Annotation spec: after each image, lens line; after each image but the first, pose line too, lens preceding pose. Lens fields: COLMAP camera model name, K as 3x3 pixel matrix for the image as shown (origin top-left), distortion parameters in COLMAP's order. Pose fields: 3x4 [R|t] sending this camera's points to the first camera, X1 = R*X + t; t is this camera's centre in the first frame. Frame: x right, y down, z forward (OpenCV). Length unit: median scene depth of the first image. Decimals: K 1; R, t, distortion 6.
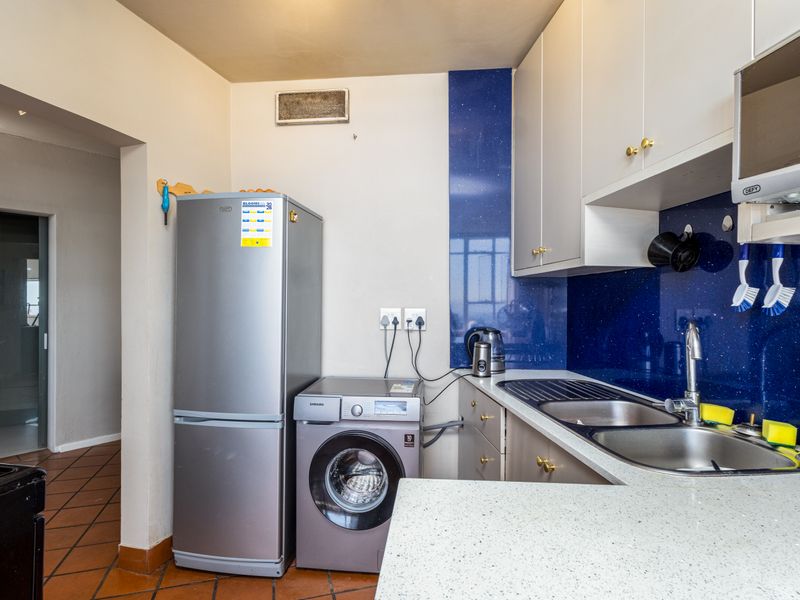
lens RADIAL K [[447.2, 0, 400.0], [0, 447.2, 300.0], [0, 0, 1]] dist [0.000731, -0.000043]
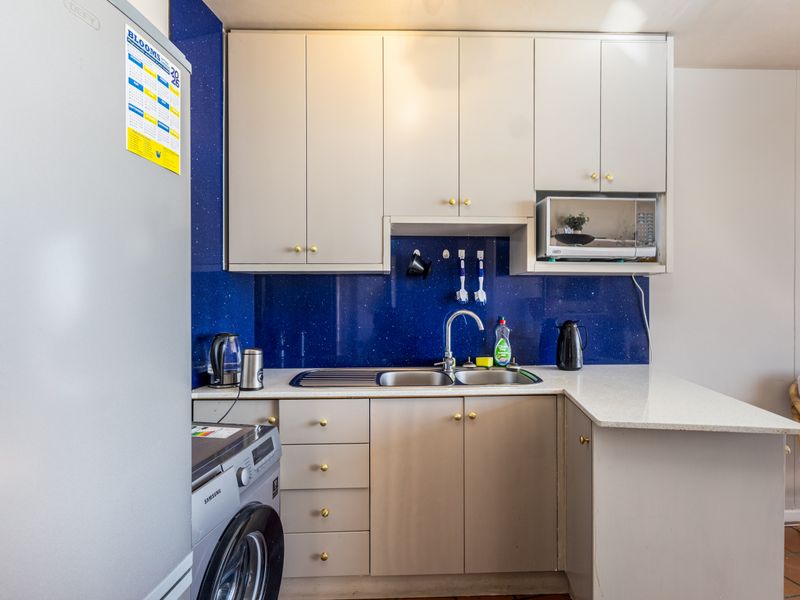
lens RADIAL K [[447.2, 0, 400.0], [0, 447.2, 300.0], [0, 0, 1]] dist [0.000731, -0.000043]
pose [[0.029019, -0.004578, 0.999568, -0.604423], [0.003183, 0.999985, 0.004487, 0.000735], [-0.999574, 0.003052, 0.029034, 0.654742]]
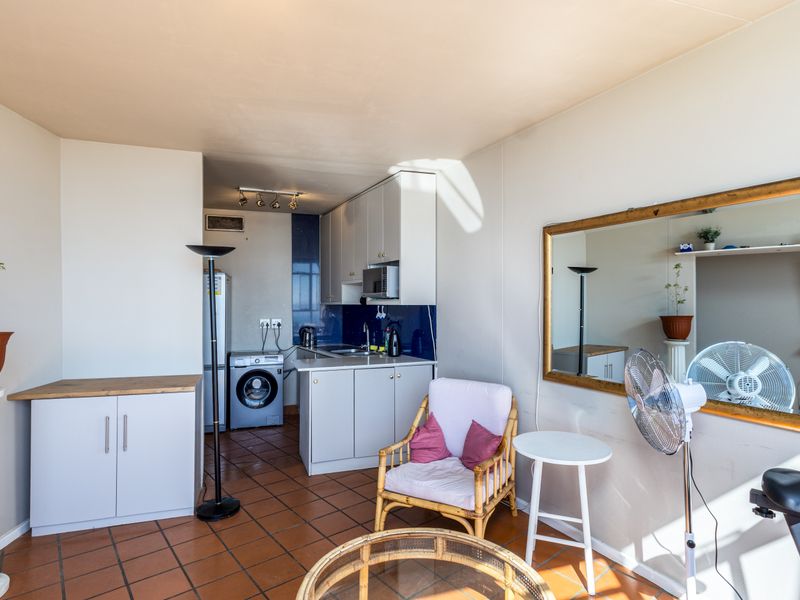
lens RADIAL K [[447.2, 0, 400.0], [0, 447.2, 300.0], [0, 0, 1]] dist [0.000731, -0.000043]
pose [[0.919095, -0.002699, 0.394027, -0.296930], [0.005975, 0.999957, -0.007089, -0.058785], [-0.393991, 0.008870, 0.919071, -1.367335]]
